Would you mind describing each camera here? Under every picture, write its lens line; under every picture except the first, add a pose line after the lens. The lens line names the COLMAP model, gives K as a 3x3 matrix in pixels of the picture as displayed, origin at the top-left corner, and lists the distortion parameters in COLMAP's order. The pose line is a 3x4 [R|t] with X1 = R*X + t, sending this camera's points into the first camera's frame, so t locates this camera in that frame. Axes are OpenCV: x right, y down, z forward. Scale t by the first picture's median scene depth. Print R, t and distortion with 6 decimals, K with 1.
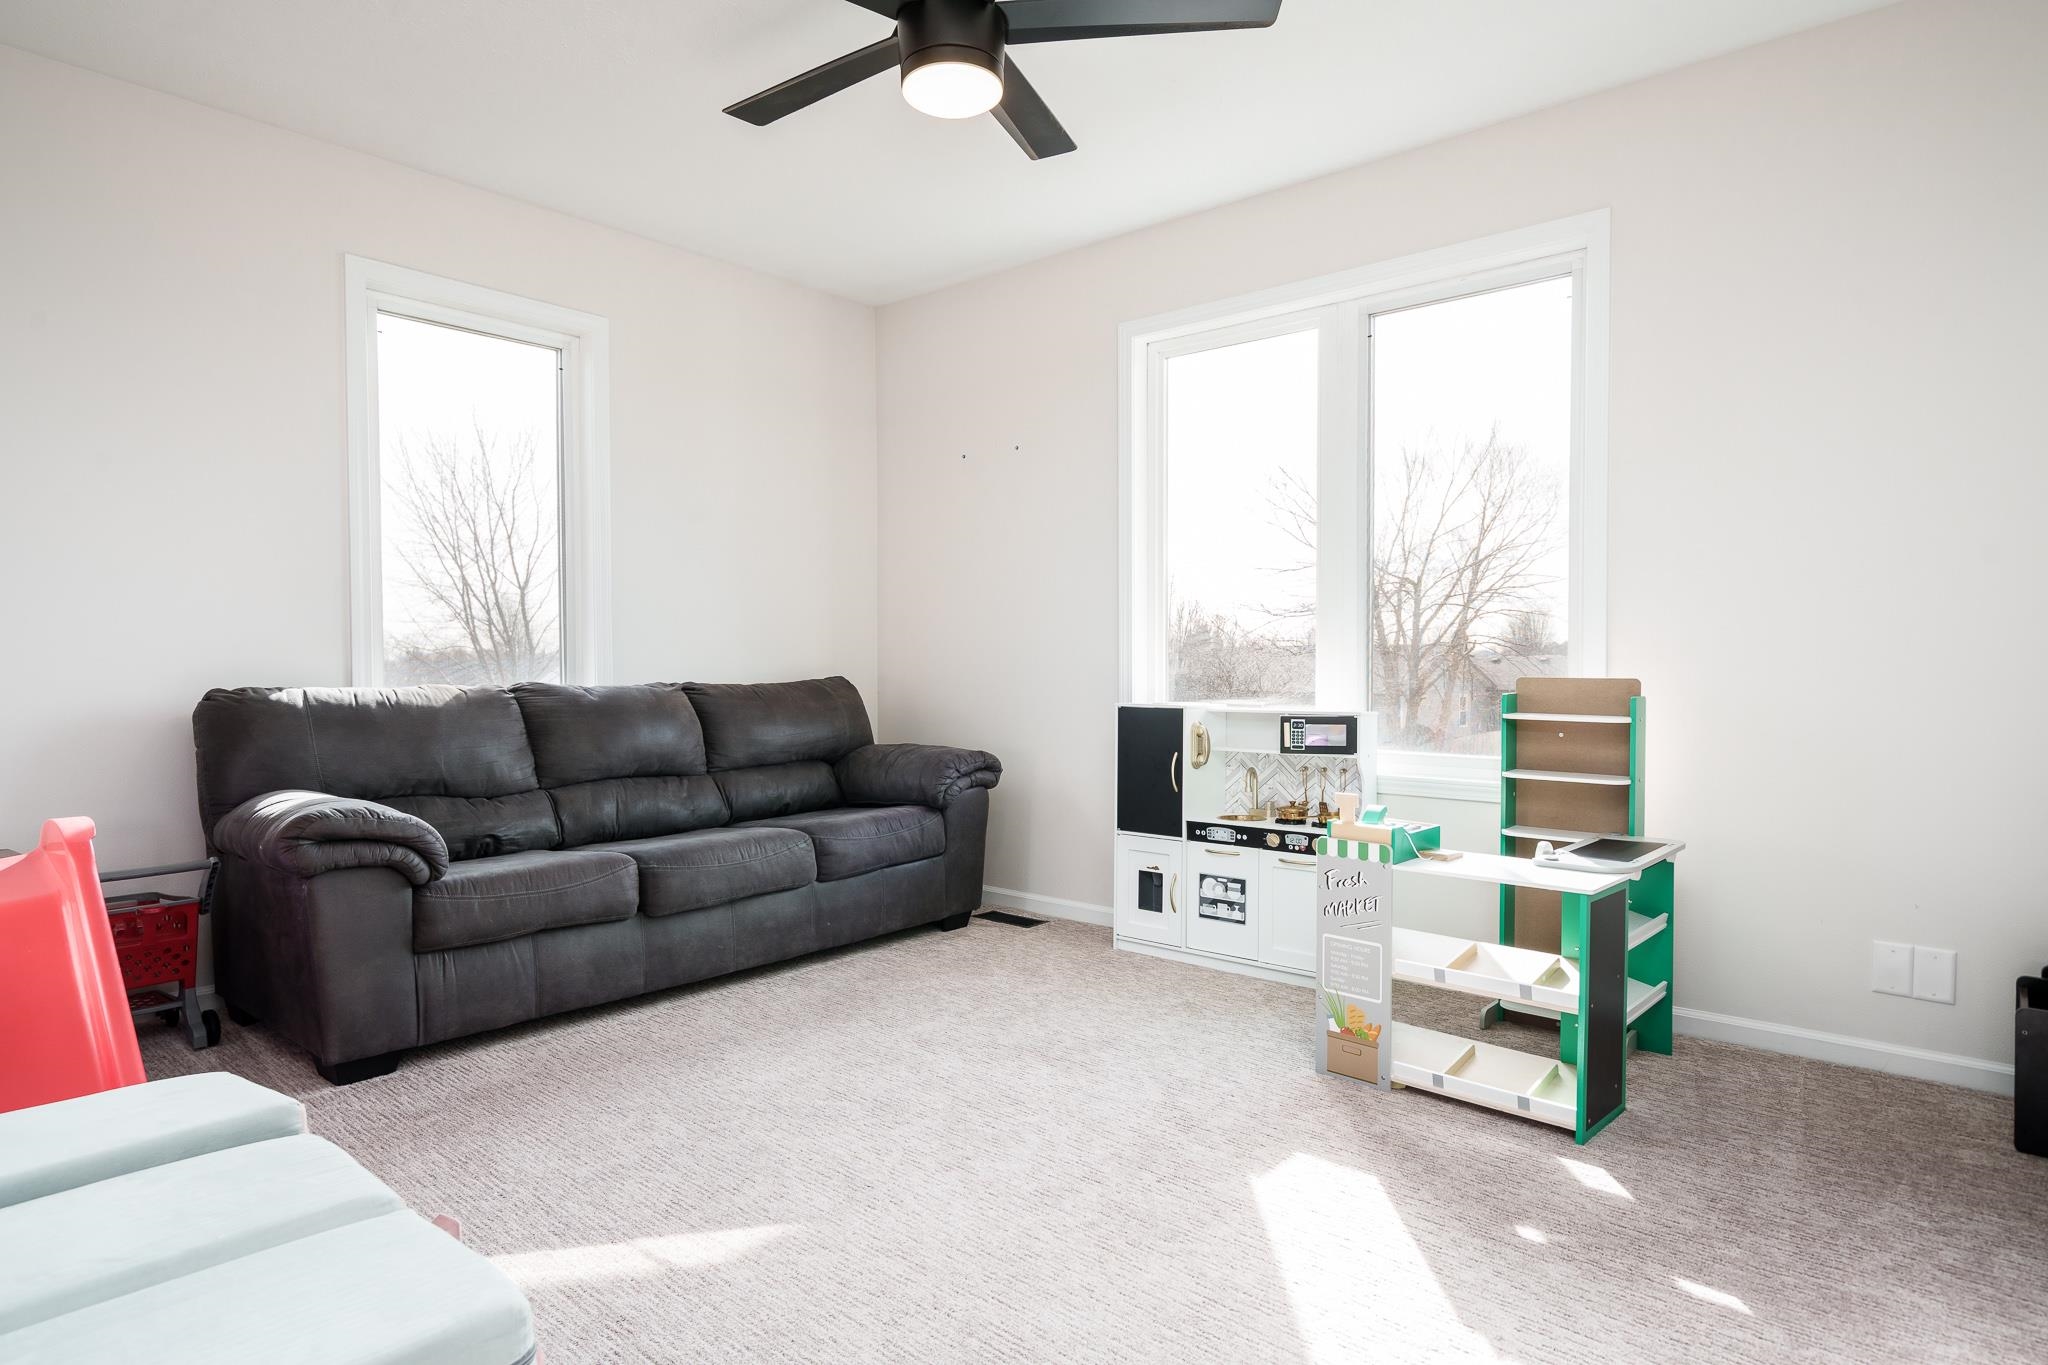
lens RADIAL K [[1178.5, 0, 1043.0], [0, 1178.5, 677.4], [0, 0, 1]] dist [0.002827, -0.000283]
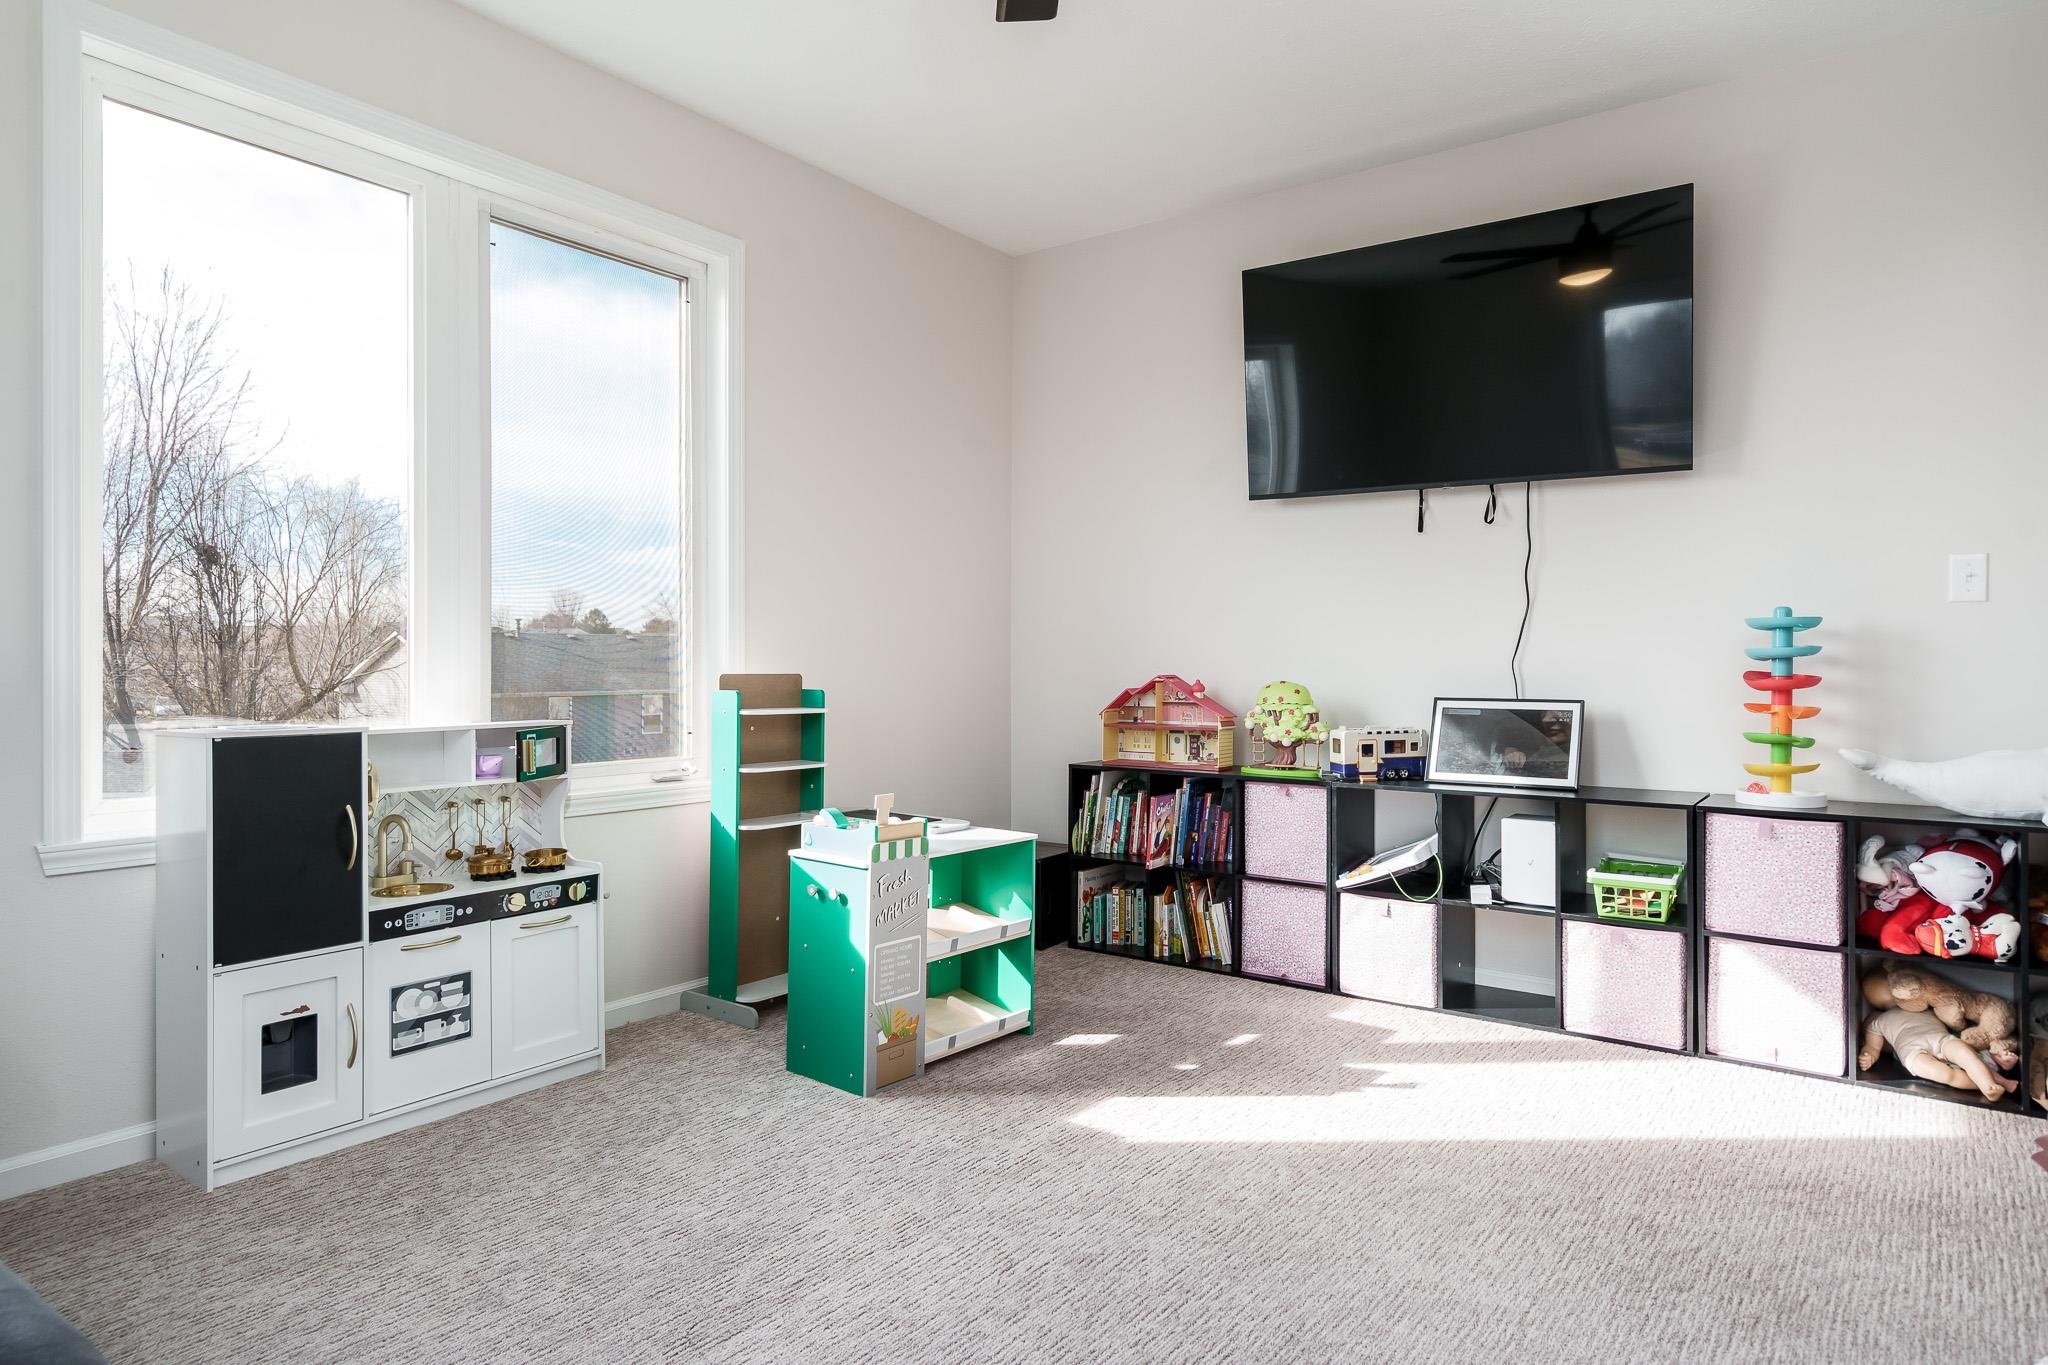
lens RADIAL K [[1178.5, 0, 1043.0], [0, 1178.5, 677.4], [0, 0, 1]] dist [0.002827, -0.000283]
pose [[-0.080934, -0.010935, 0.996660, -0.544536], [0.010245, 0.999878, 0.011802, -0.005884], [-0.996667, 0.011166, -0.080812, 0.719368]]
